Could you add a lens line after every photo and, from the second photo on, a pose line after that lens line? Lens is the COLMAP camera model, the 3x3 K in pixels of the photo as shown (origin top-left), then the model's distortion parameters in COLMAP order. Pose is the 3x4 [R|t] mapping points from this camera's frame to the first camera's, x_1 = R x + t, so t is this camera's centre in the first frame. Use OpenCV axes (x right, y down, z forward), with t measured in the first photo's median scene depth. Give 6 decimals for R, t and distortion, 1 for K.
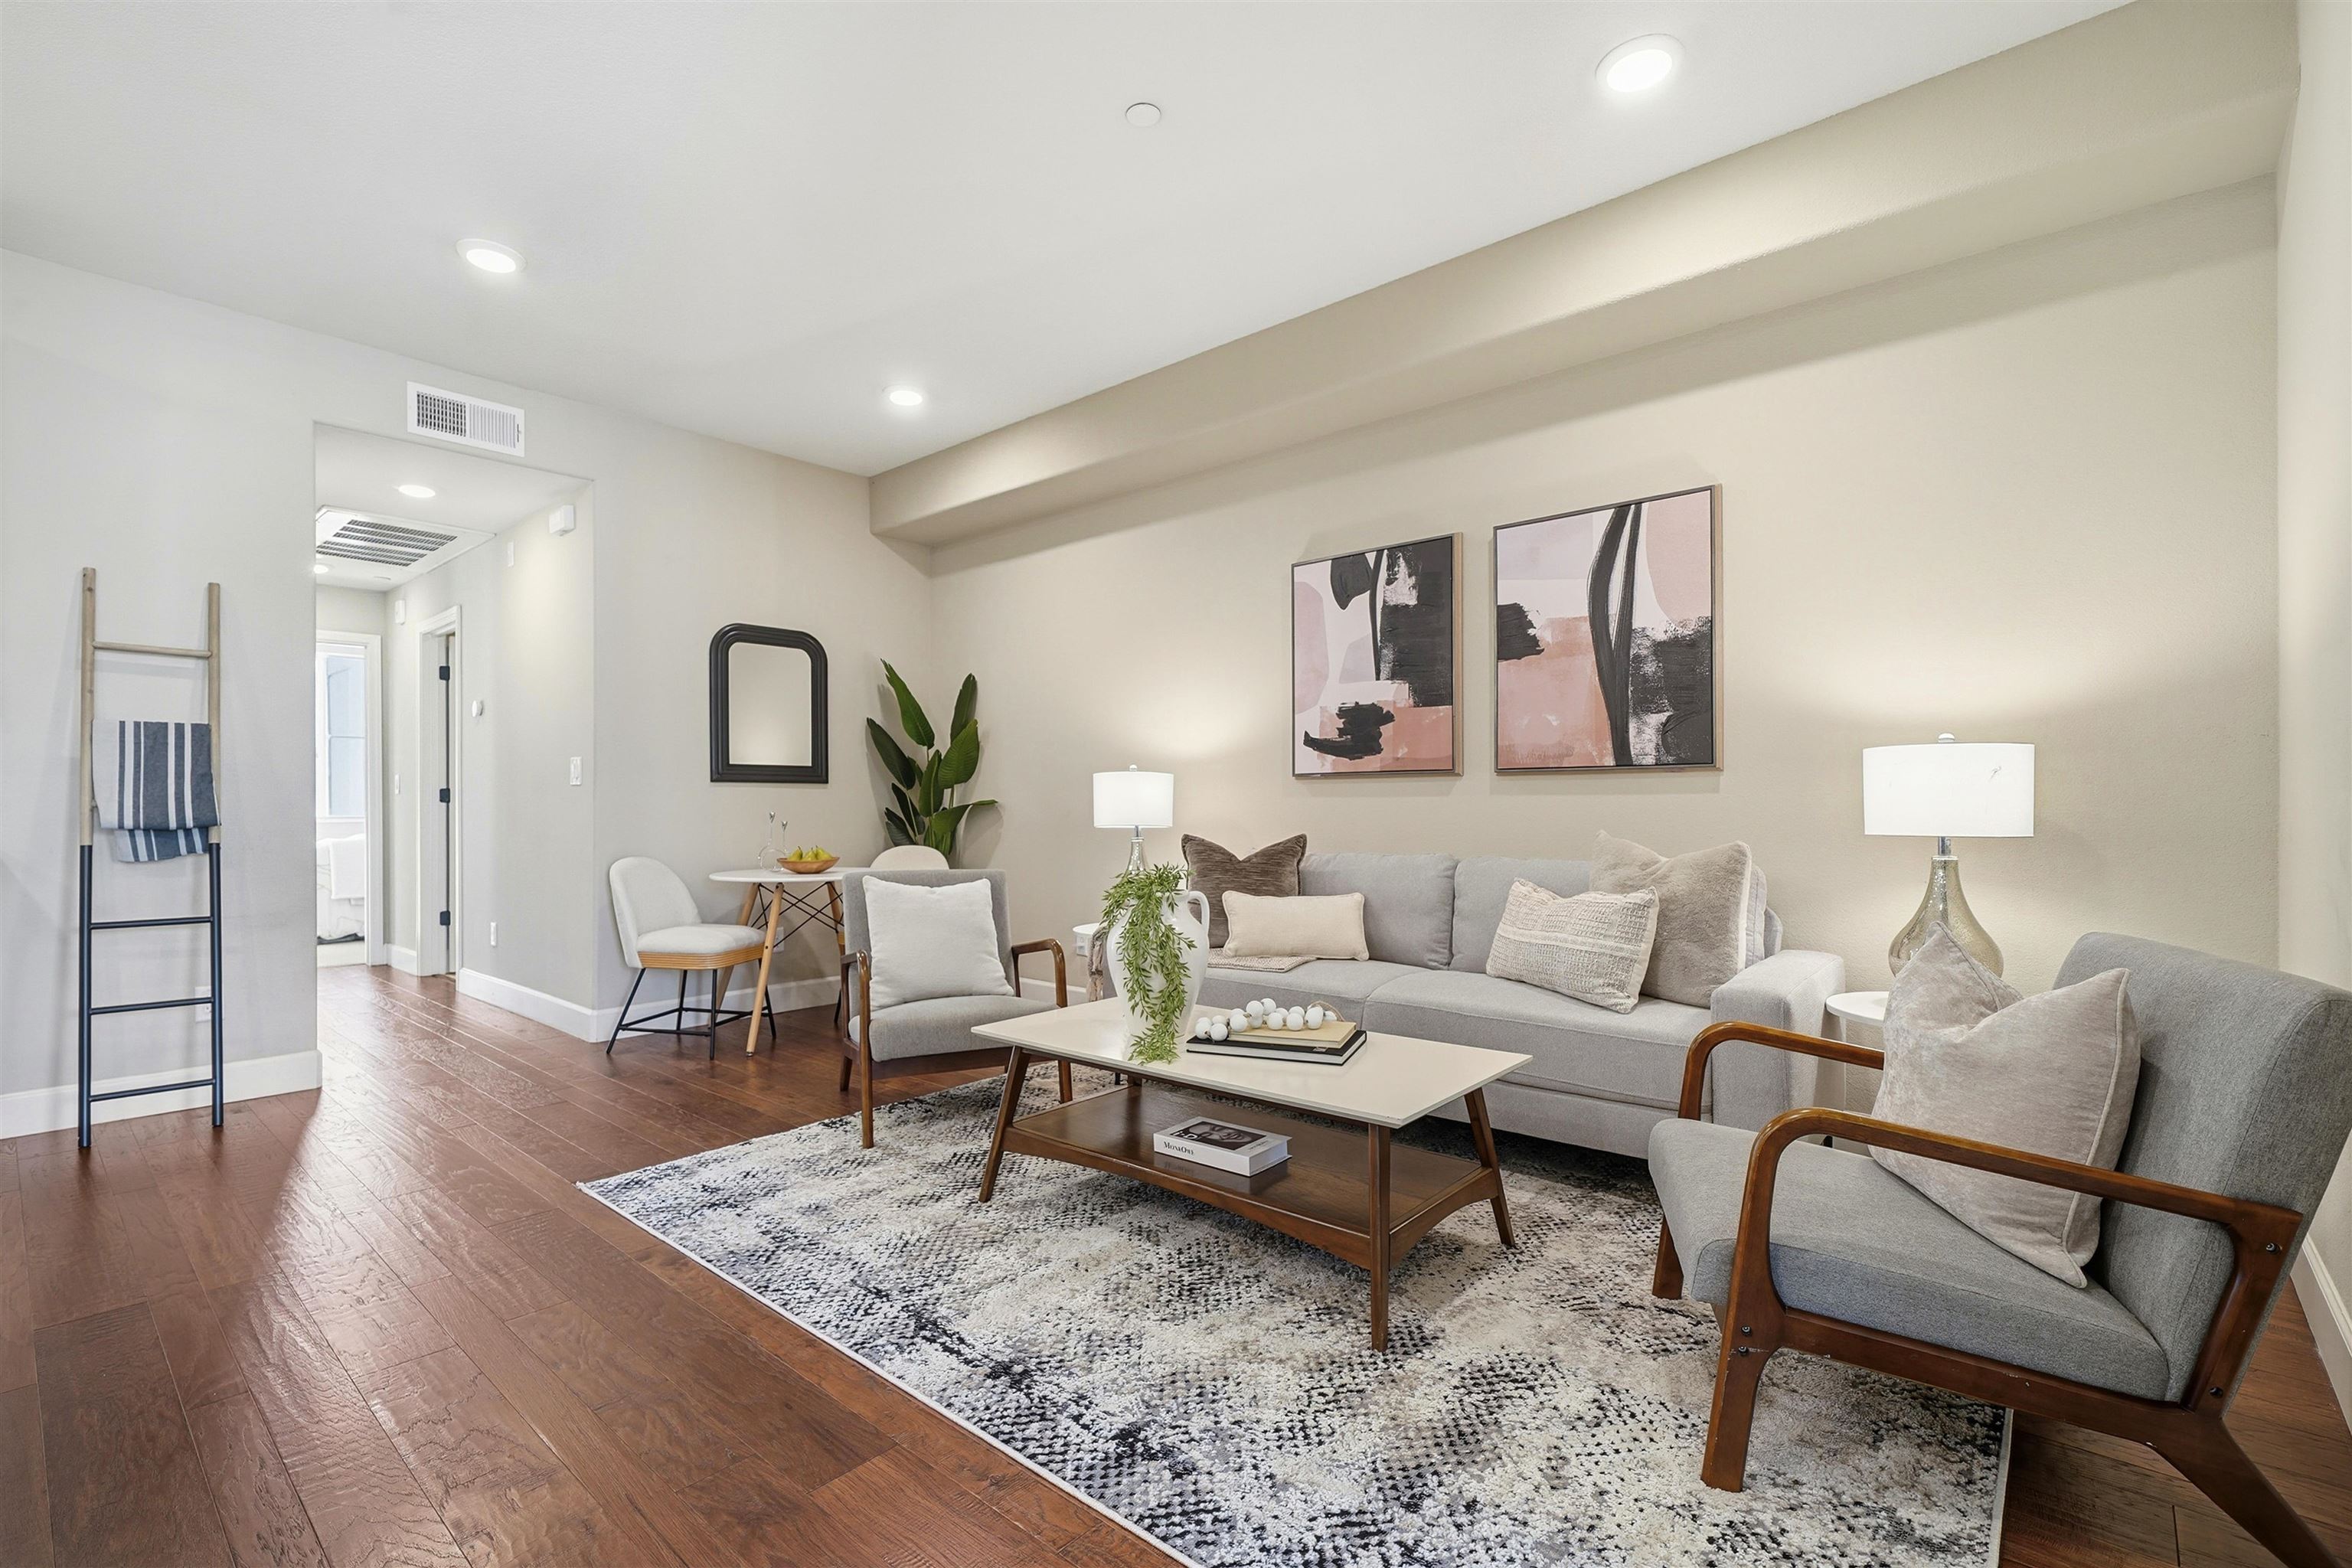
lens RADIAL K [[1042.1, 0, 1179.7], [0, 1042.1, 797.3], [0, 0, 1]] dist [0.000121, -0.000040]
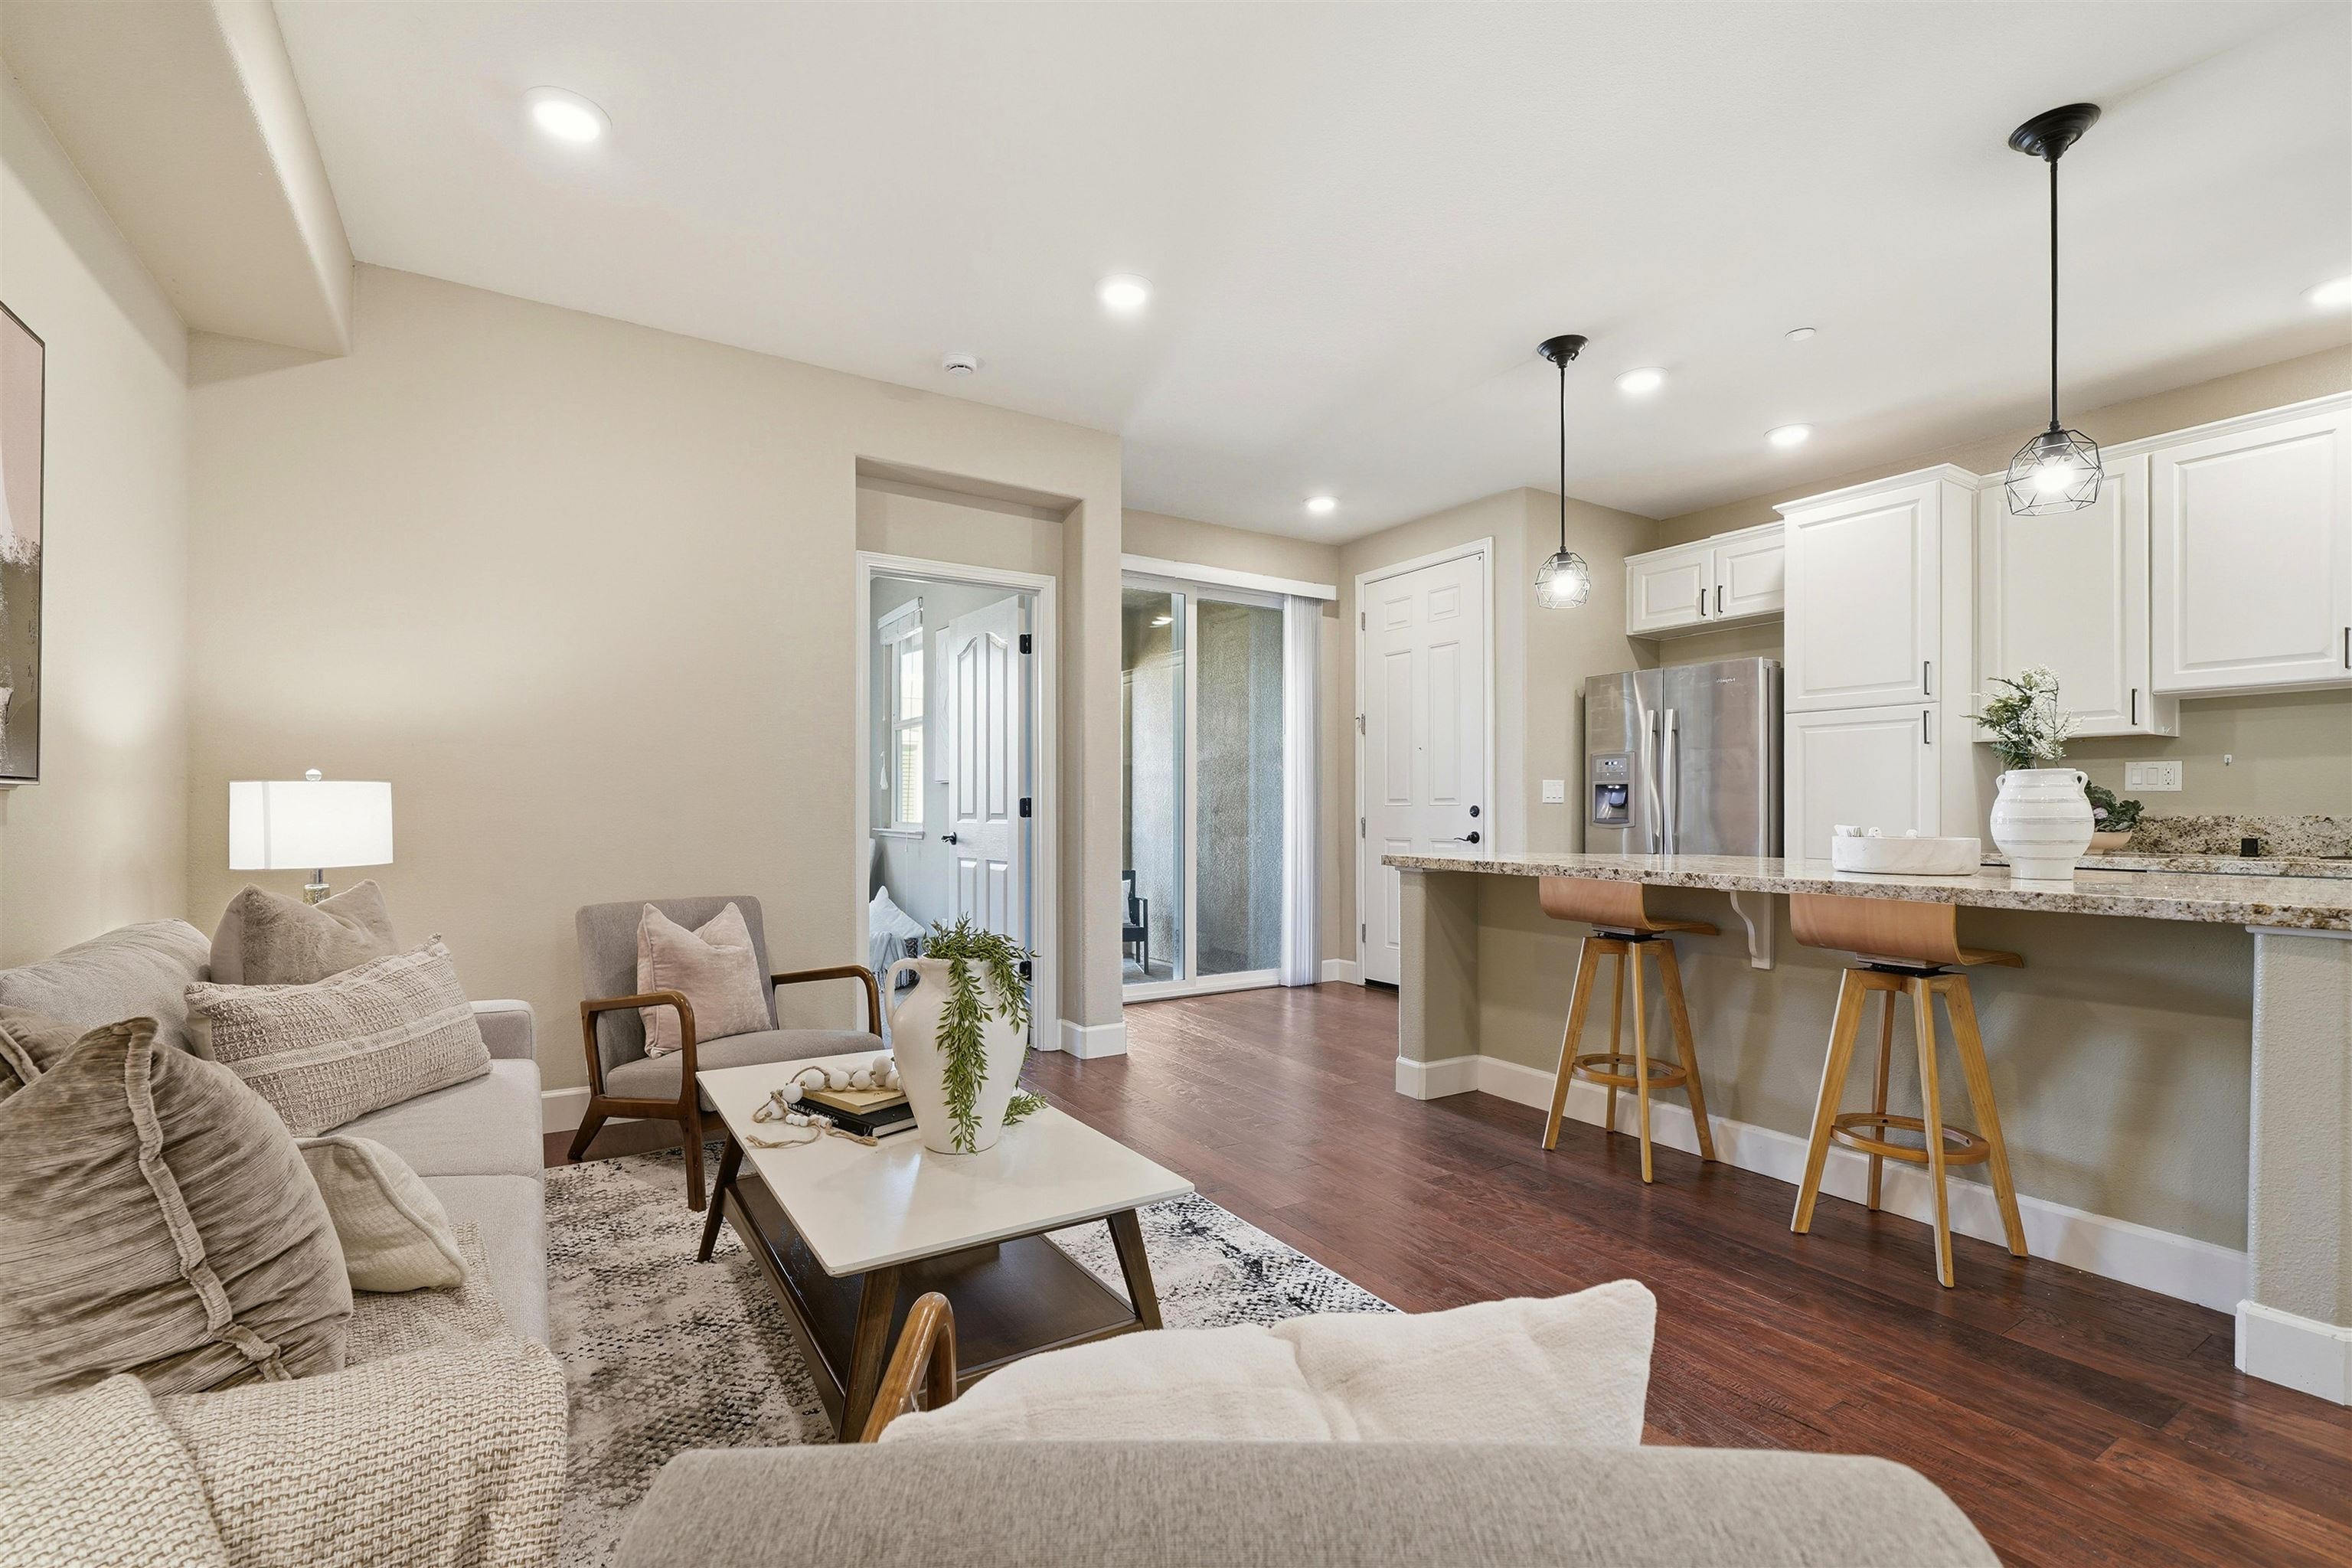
lens RADIAL K [[1022.2, 0, 1176.7], [0, 1022.2, 787.6], [0, 0, 1]] dist [0.000106, 0.000007]
pose [[-0.960726, -0.001036, 0.277495, -0.197344], [-0.001439, 0.999998, -0.001246, -0.022146], [-0.277494, -0.001596, -0.960726, 0.877885]]
